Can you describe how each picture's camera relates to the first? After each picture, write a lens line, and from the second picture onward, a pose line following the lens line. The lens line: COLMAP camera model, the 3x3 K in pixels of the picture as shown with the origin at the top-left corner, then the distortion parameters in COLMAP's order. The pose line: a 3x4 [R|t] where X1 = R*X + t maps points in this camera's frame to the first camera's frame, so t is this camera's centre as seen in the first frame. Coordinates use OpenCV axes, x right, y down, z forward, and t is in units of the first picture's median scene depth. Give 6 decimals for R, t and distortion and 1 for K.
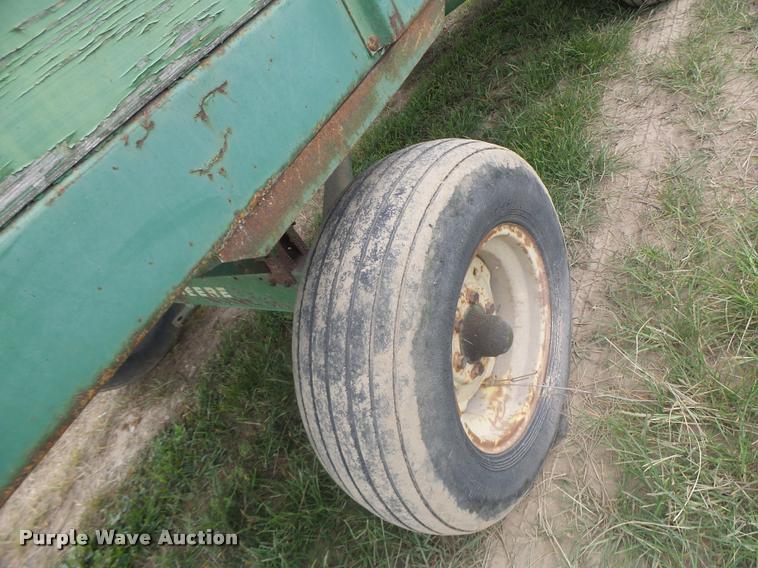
lens RADIAL K [[519.4, 0, 385.7], [0, 519.4, 286.7], [0, 0, 1]] dist [0.007362, -0.009196]
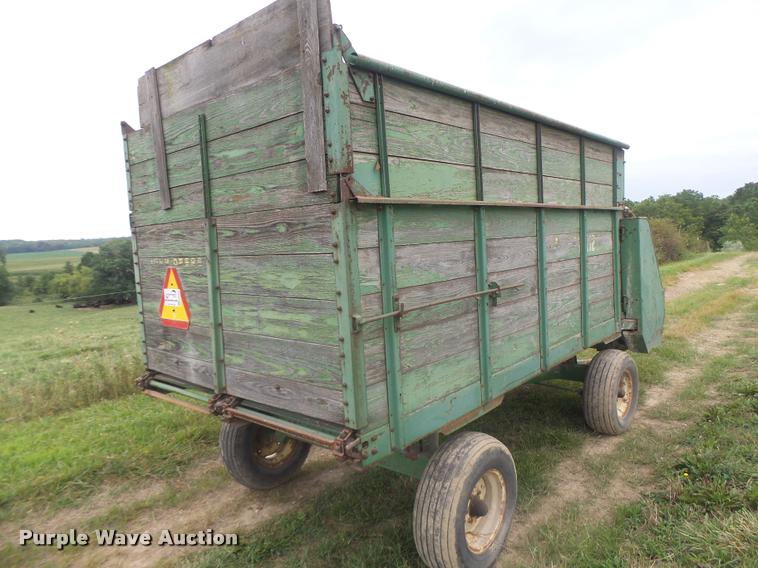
lens RADIAL K [[519.4, 0, 377.7], [0, 519.4, 287.8], [0, 0, 1]] dist [0.007362, -0.009196]
pose [[0.895680, 0.419049, -0.148846, -0.357714], [-0.434407, 0.752891, -0.494415, 0.807518], [-0.095119, 0.507497, 0.856387, -1.876574]]
